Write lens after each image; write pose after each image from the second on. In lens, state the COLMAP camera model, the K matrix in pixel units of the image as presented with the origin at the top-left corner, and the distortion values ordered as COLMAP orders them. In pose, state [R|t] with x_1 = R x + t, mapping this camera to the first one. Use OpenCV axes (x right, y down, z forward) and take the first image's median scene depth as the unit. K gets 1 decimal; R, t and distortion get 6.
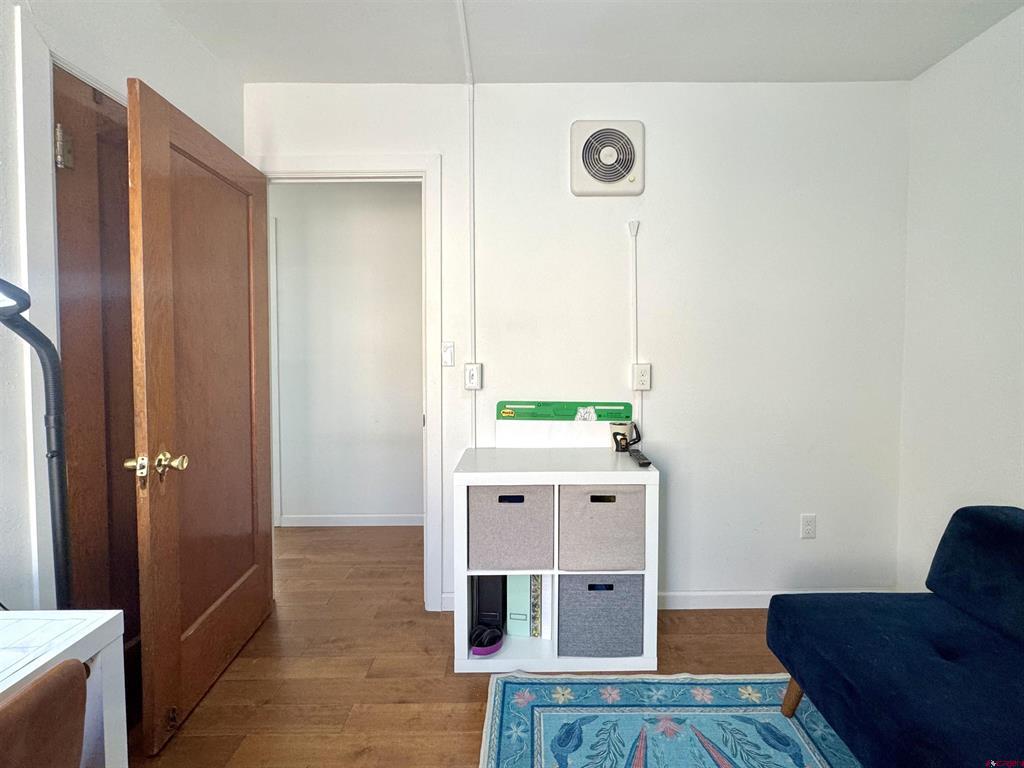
lens RADIAL K [[440.4, 0, 526.9], [0, 440.4, 359.0], [0, 0, 1]] dist [-0.000472, -0.000239]
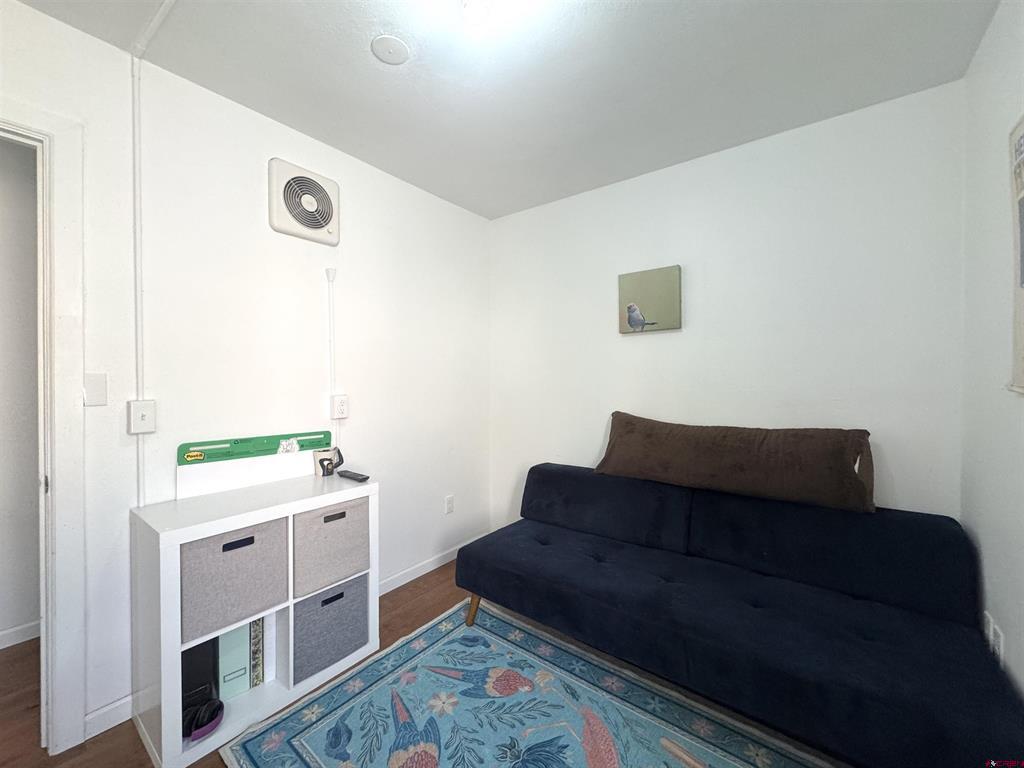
lens RADIAL K [[407.9, 0, 506.6], [0, 407.9, 381.1], [0, 0, 1]] dist [0.003943, -0.000365]
pose [[0.619989, -0.001891, 0.784608, -0.360715], [0.023716, 0.999585, -0.016331, 0.002587], [-0.784252, 0.028733, 0.619777, 0.014464]]
